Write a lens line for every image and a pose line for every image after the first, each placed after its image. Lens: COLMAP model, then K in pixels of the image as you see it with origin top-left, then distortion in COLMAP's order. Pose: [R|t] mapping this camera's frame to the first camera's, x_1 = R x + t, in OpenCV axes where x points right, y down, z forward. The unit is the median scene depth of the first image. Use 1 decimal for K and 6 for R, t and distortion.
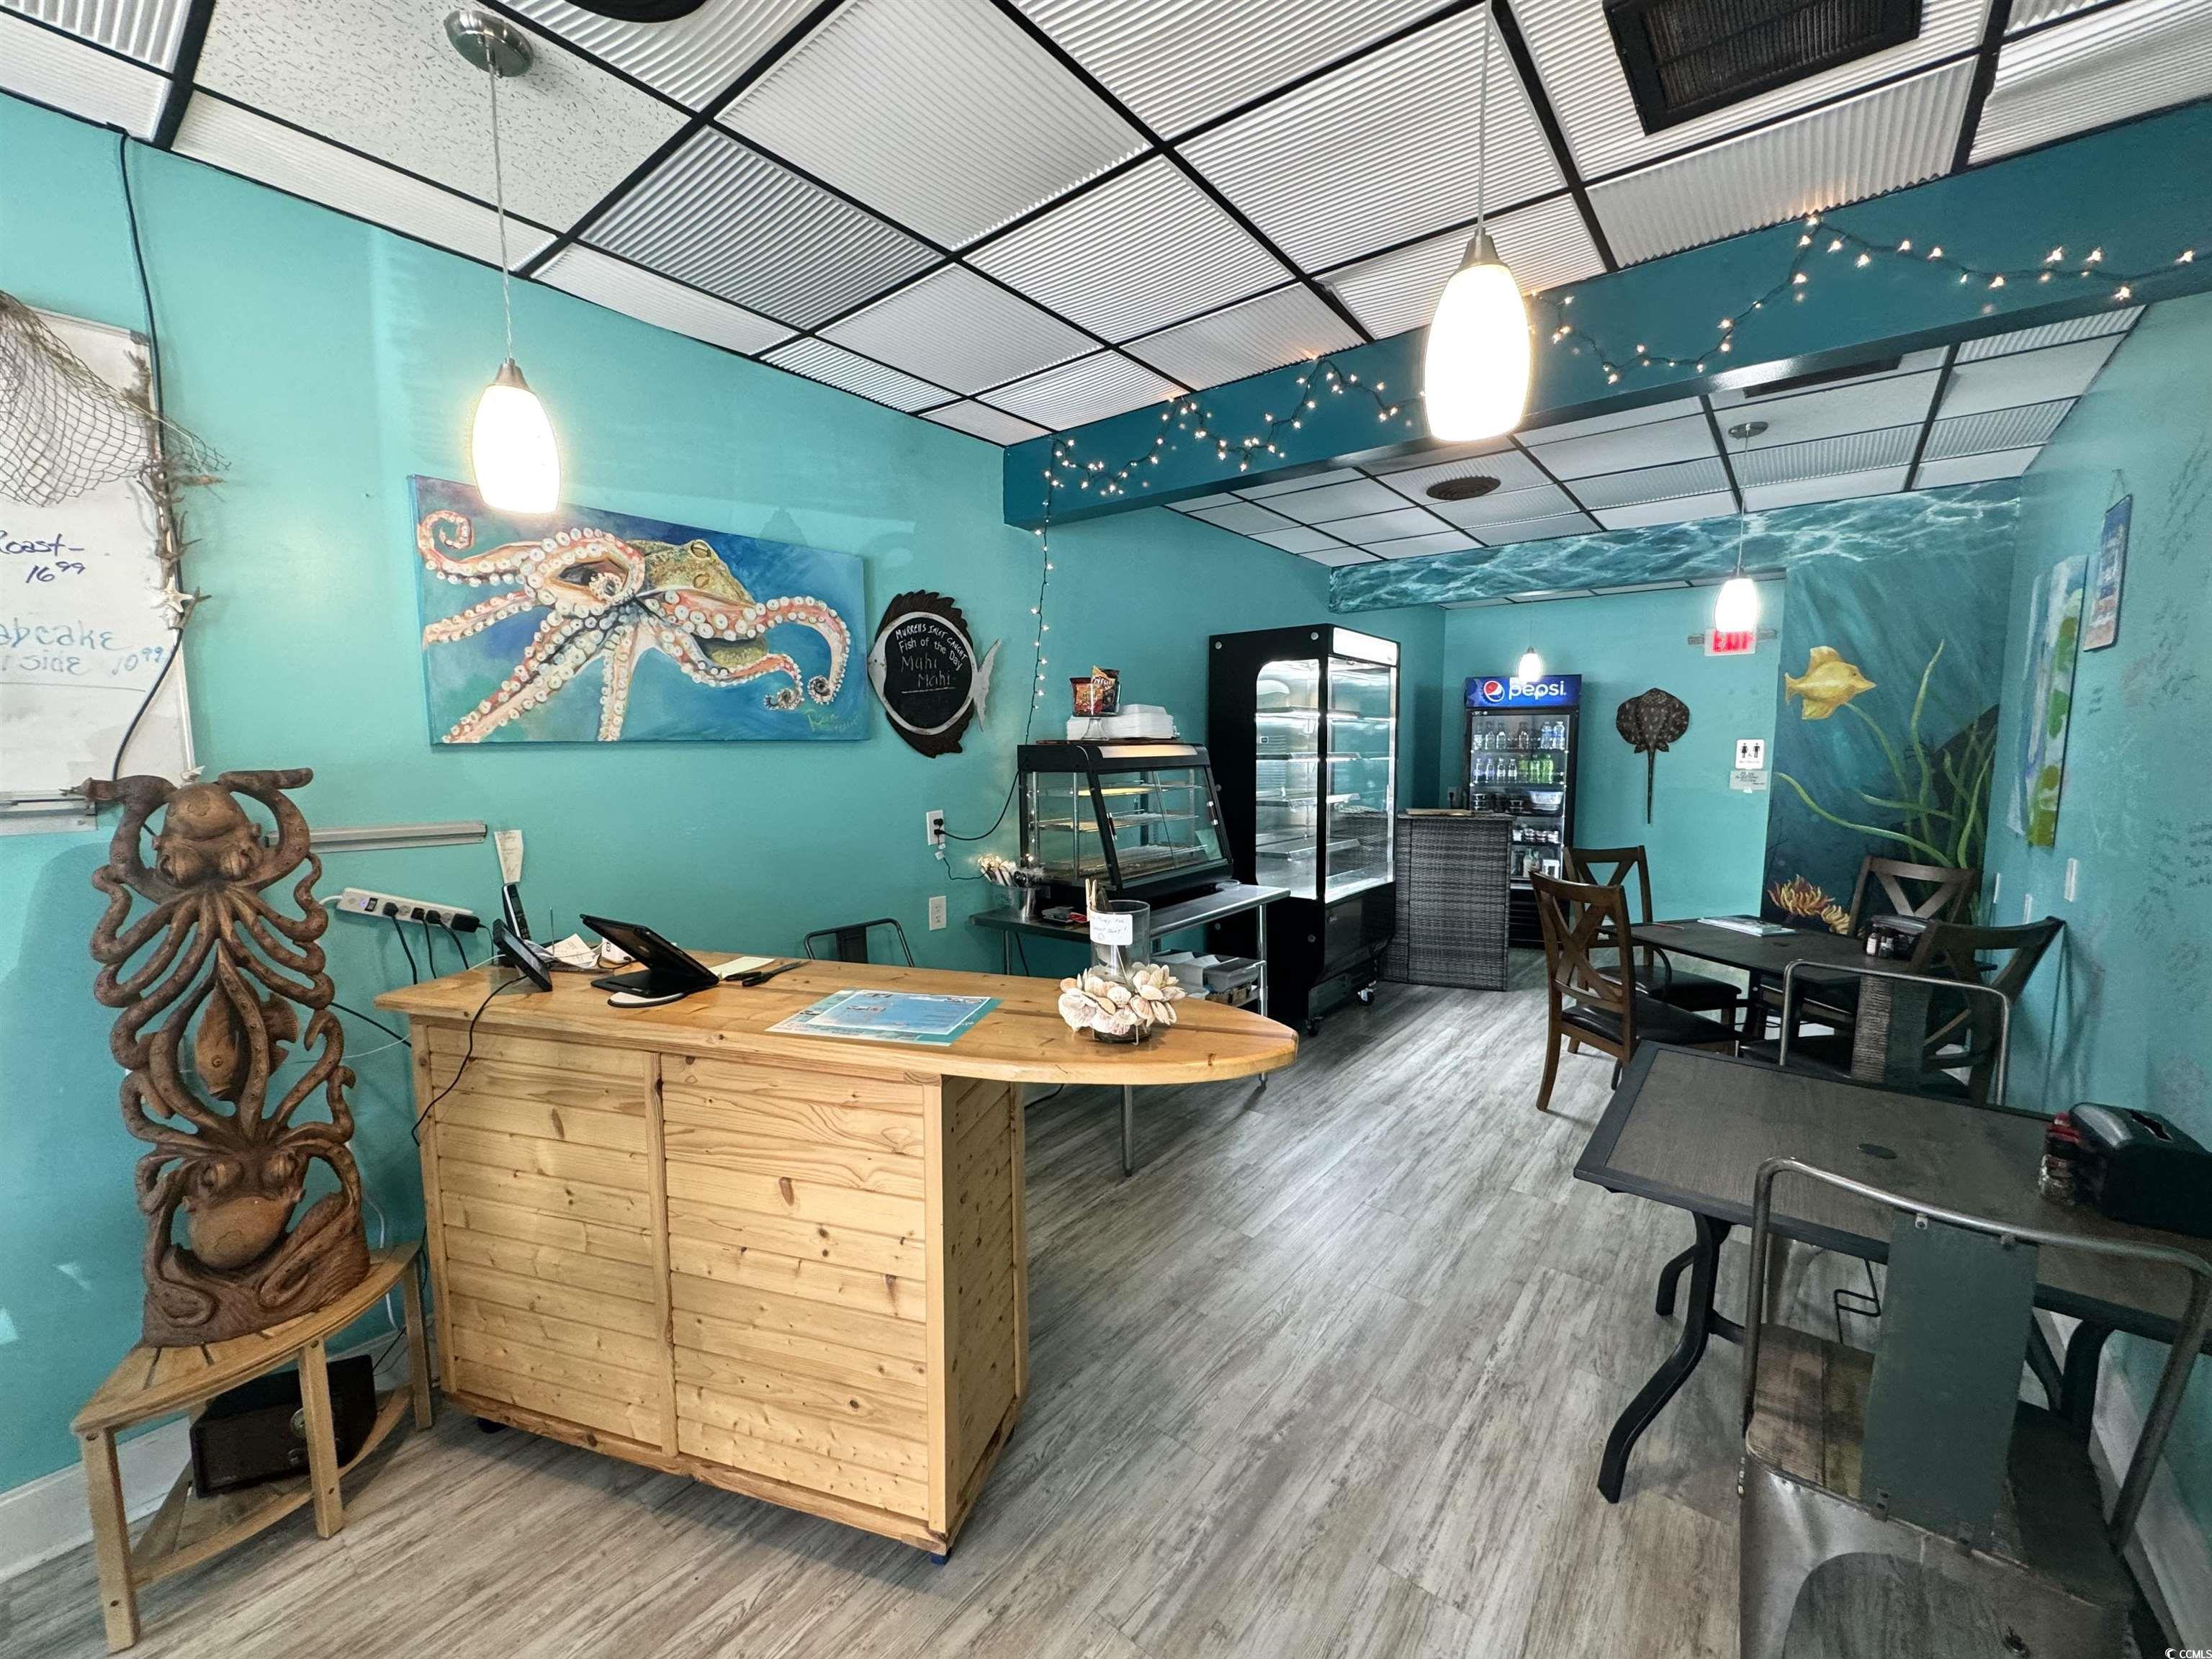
lens RADIAL K [[882.5, 0, 1111.2], [0, 882.5, 828.2], [0, 0, 1]] dist [-0.003398, 0.000960]
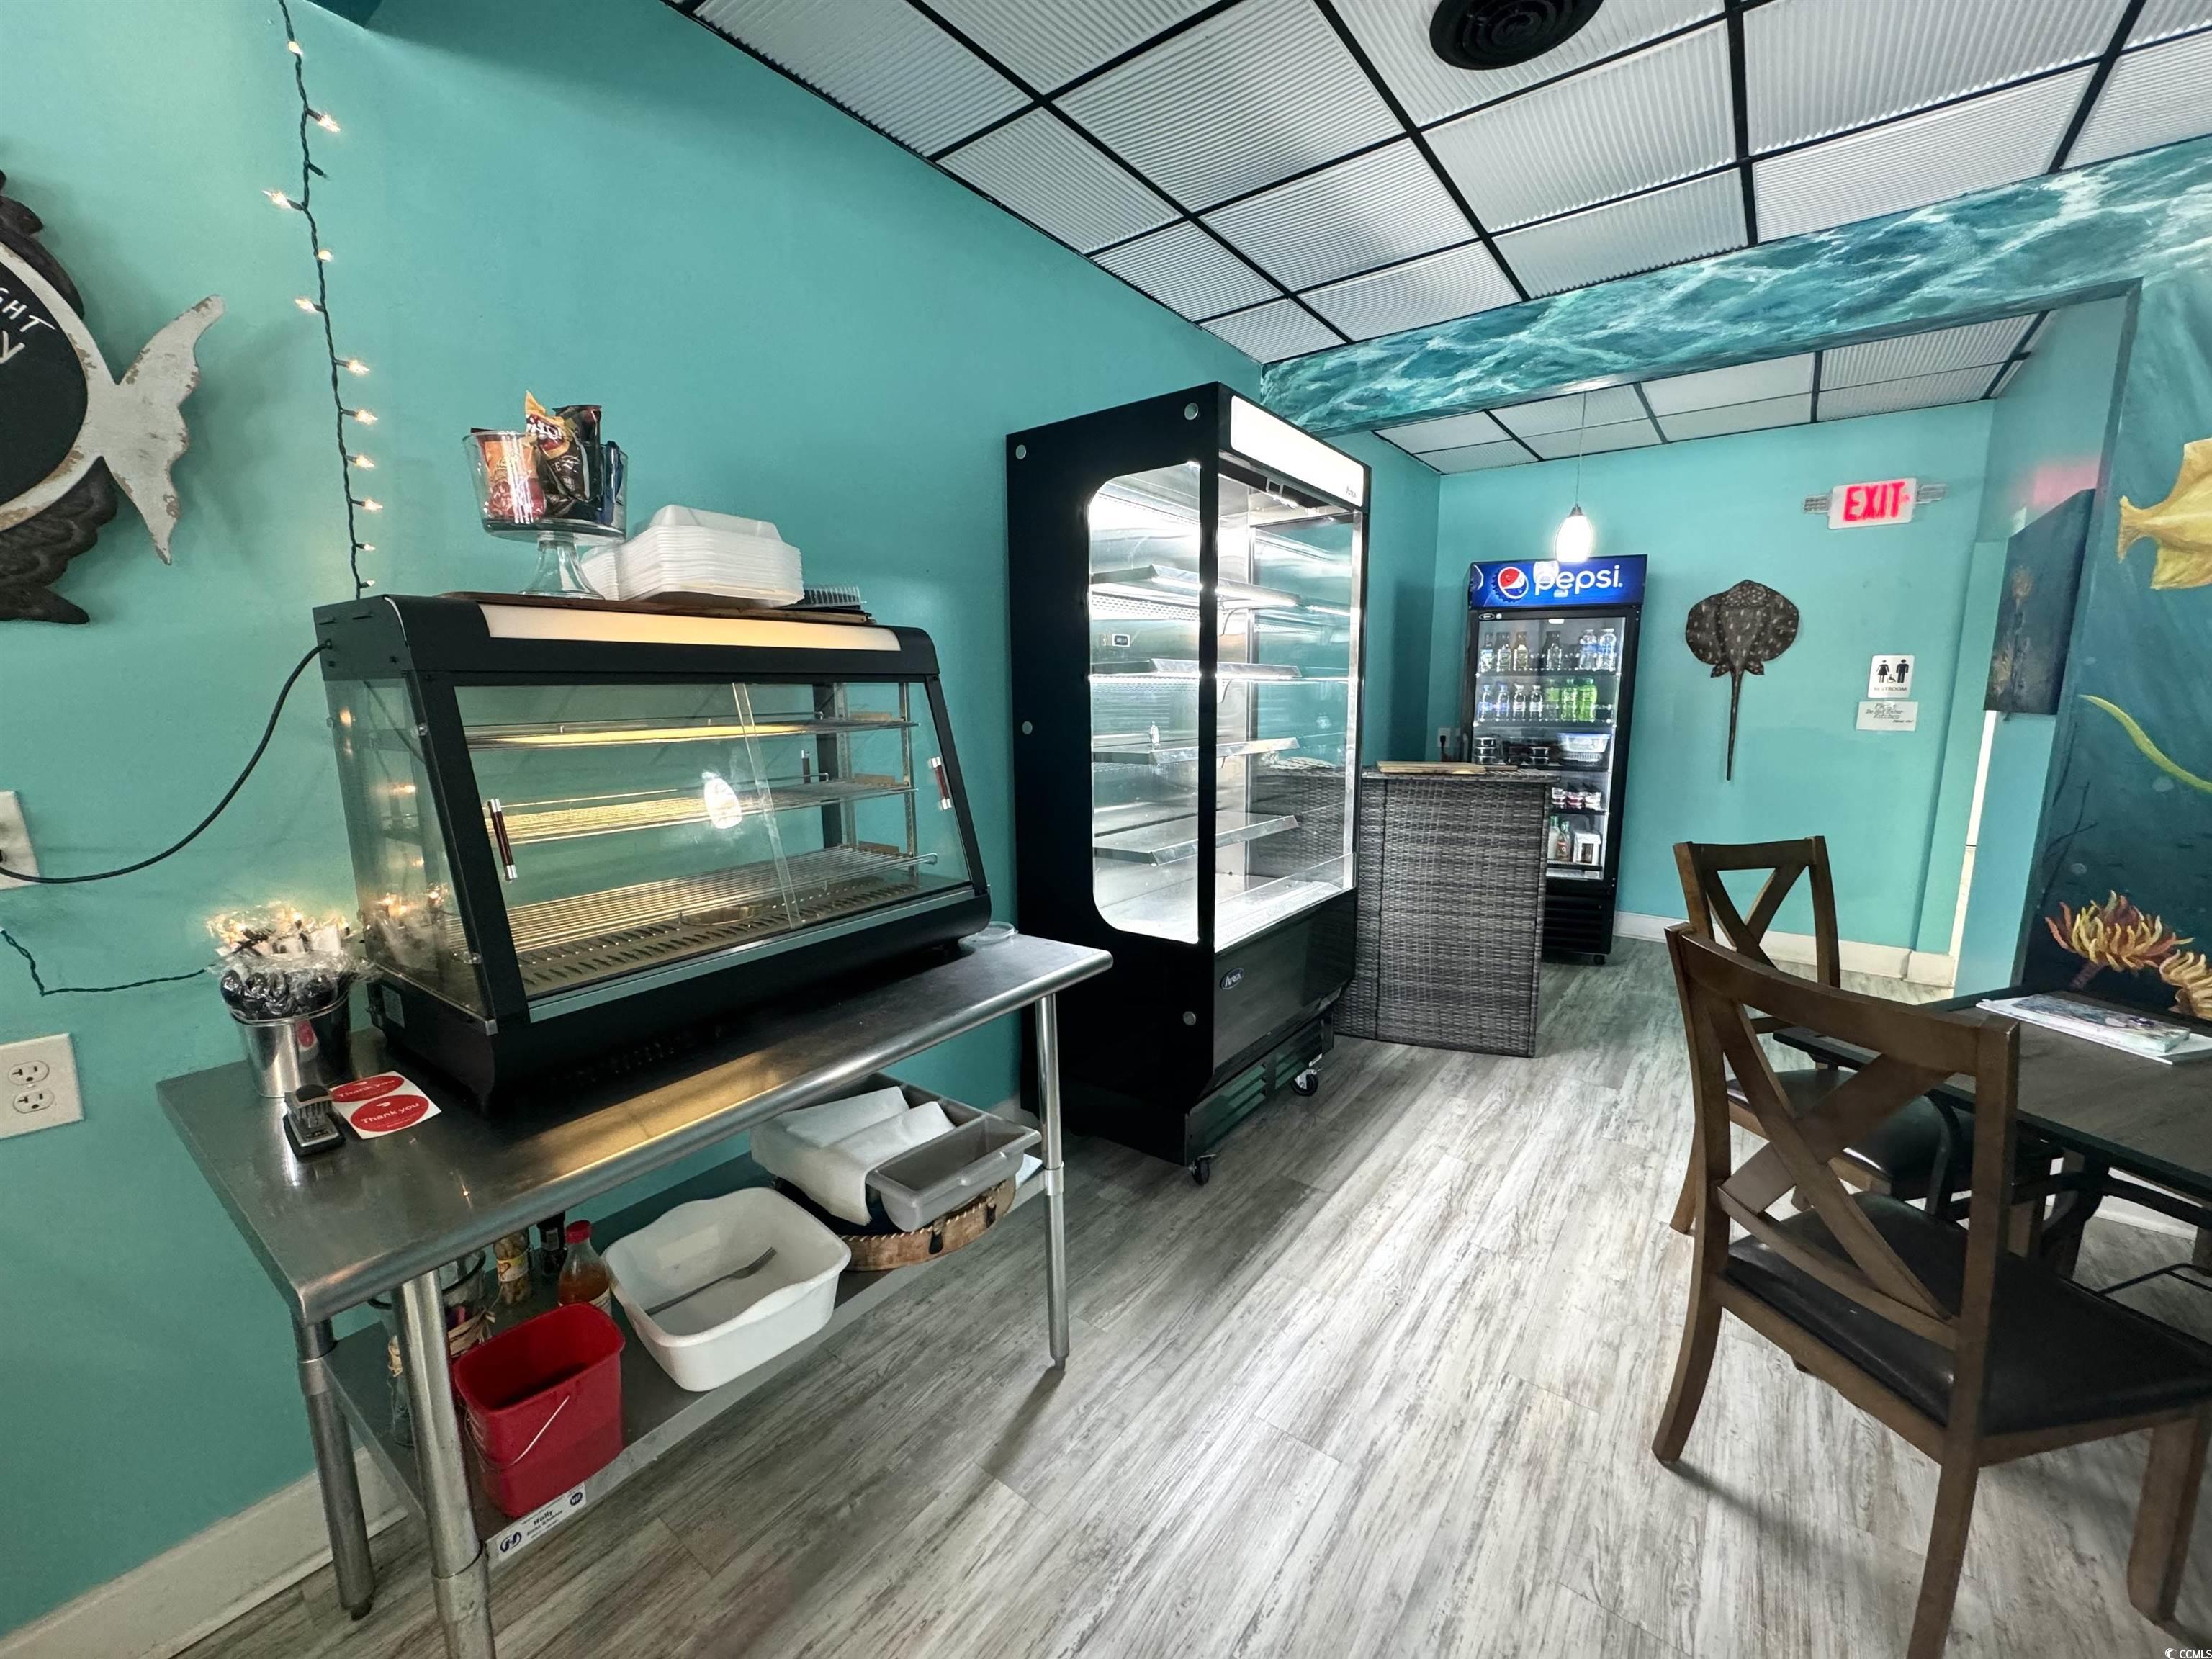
lens RADIAL K [[882.5, 0, 1109.6], [0, 882.5, 829.2], [0, 0, 1]] dist [-0.003398, 0.000960]
pose [[0.999754, -0.004983, 0.021621, 0.204306], [0.003591, 0.997947, 0.063946, -0.023727], [-0.021895, -0.063853, 0.997719, 0.591003]]
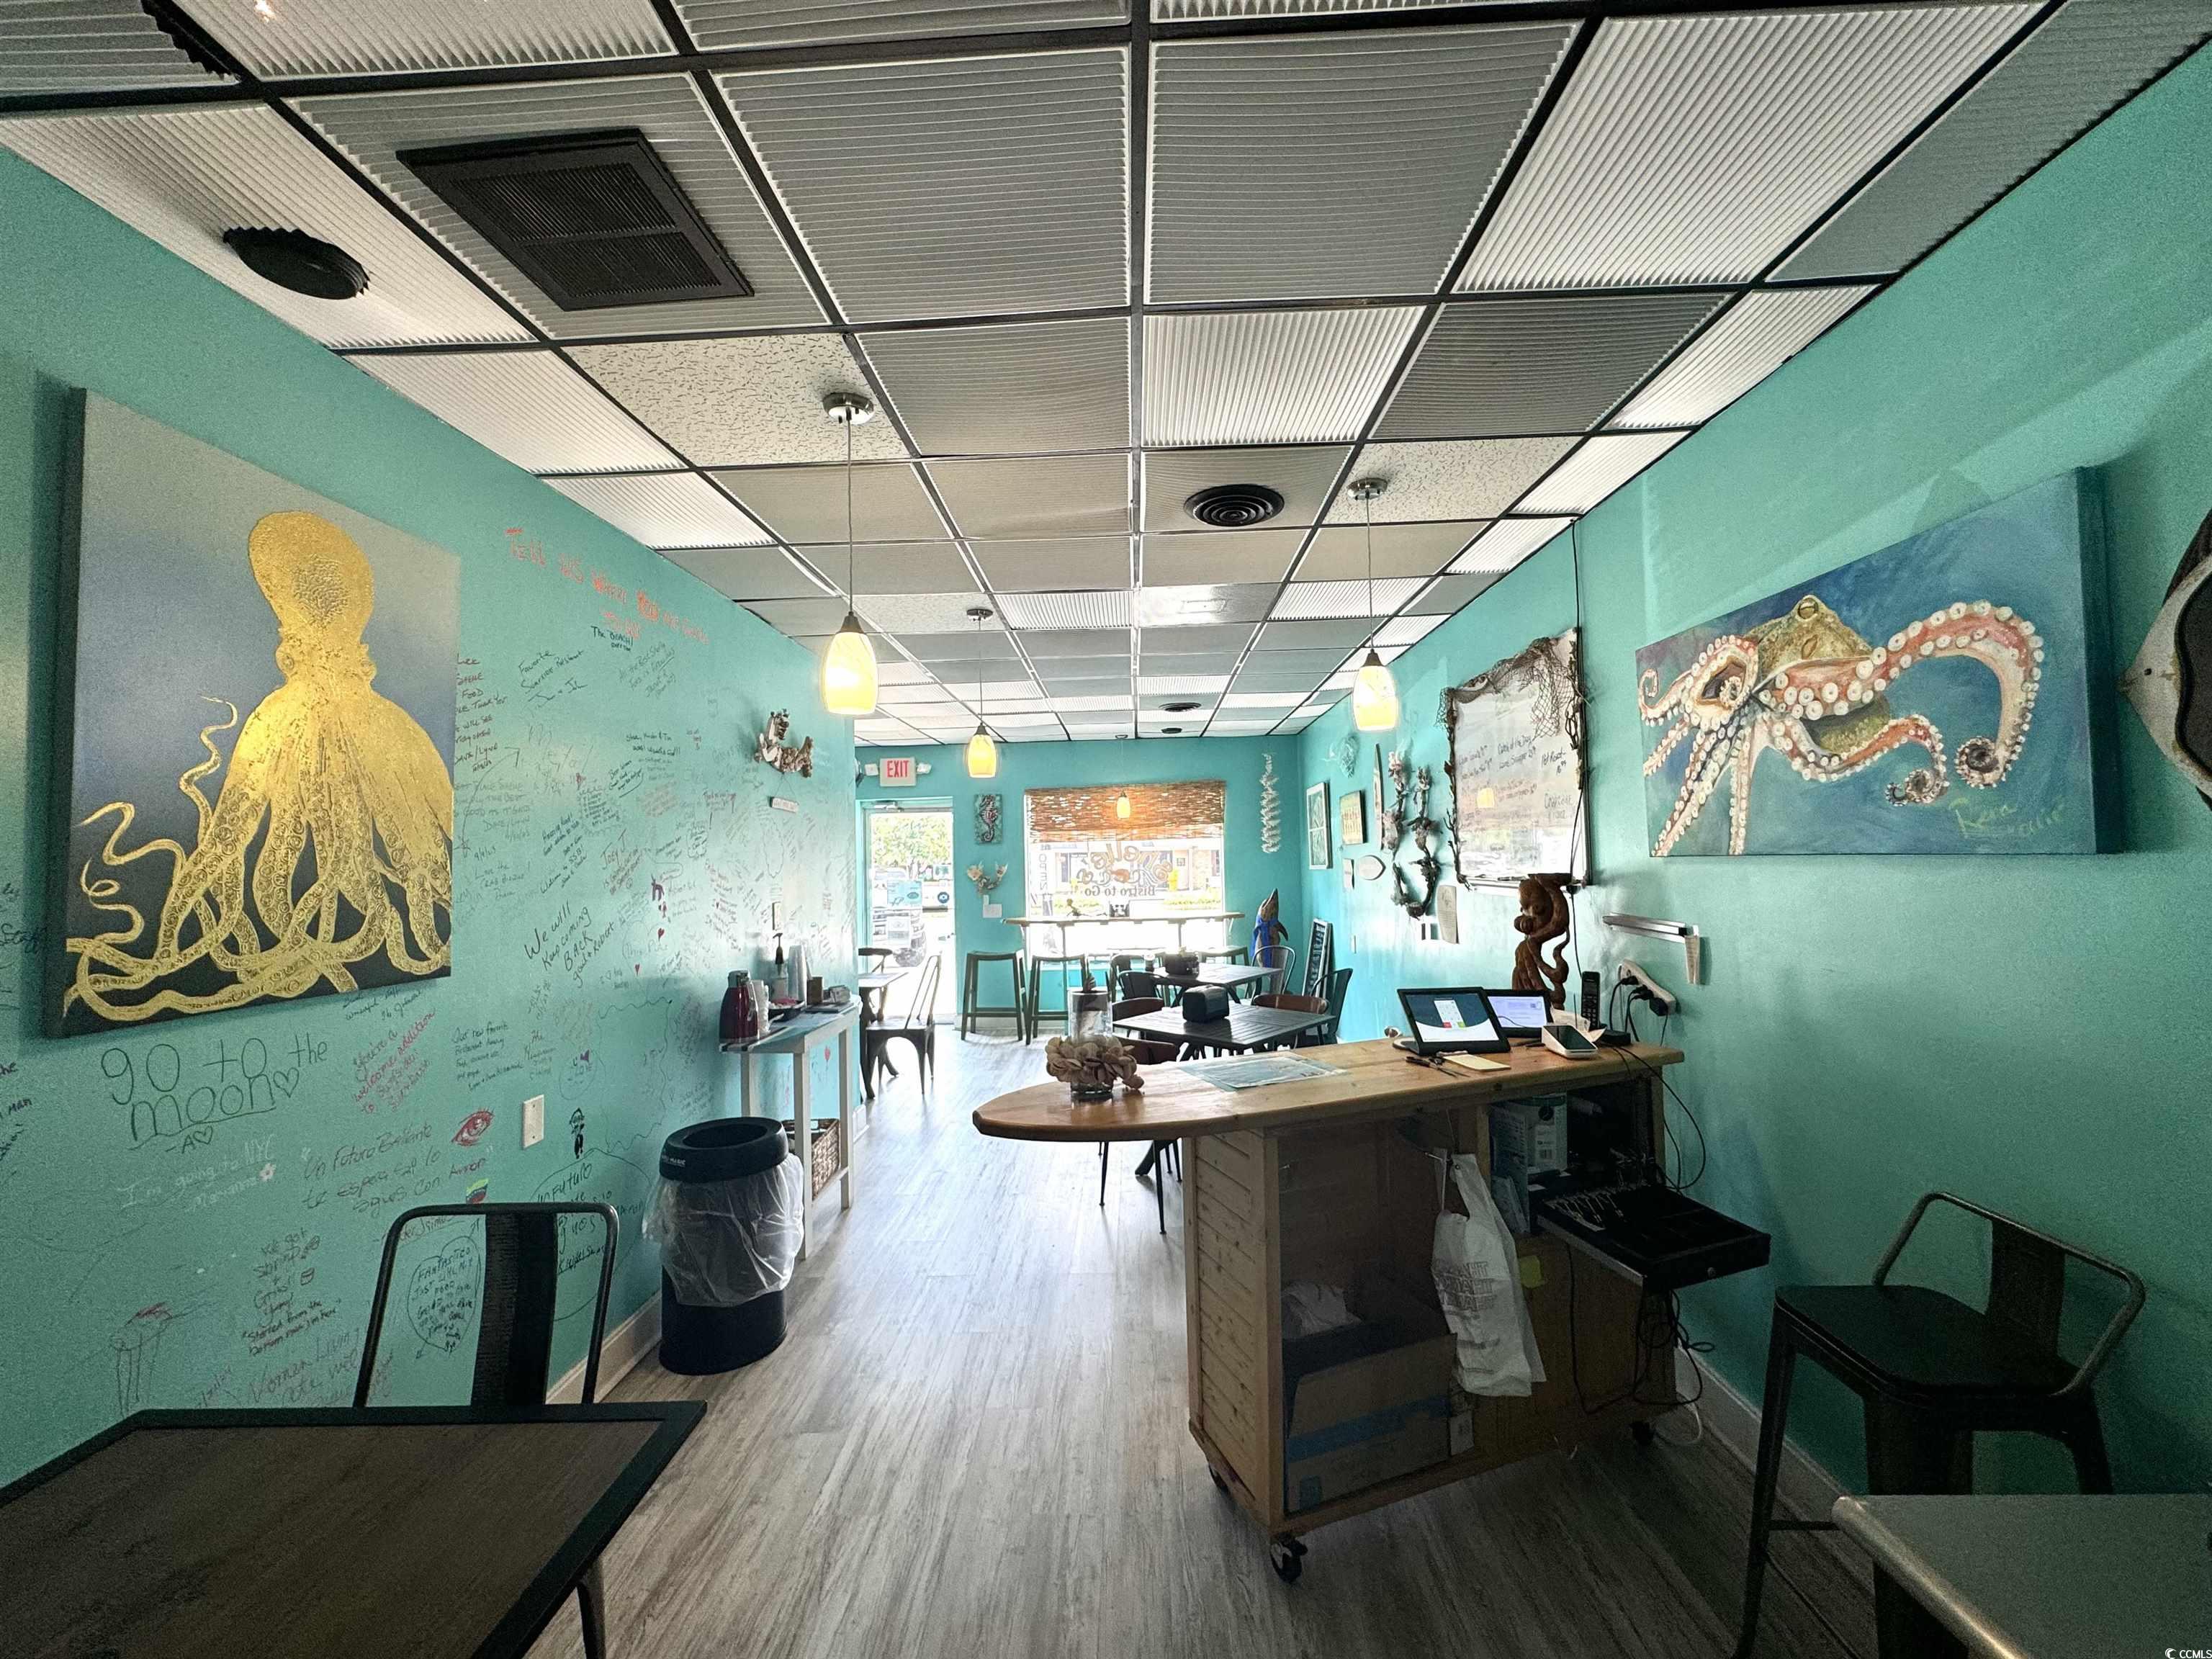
lens RADIAL K [[882.5, 0, 1101.0], [0, 882.5, 823.5], [0, 0, 1]] dist [-0.003398, 0.000960]
pose [[-0.807248, -0.000283, -0.590212, 0.335155], [-0.033040, 0.998453, 0.044711, -0.097393], [0.589287, 0.055593, -0.806009, 0.869565]]
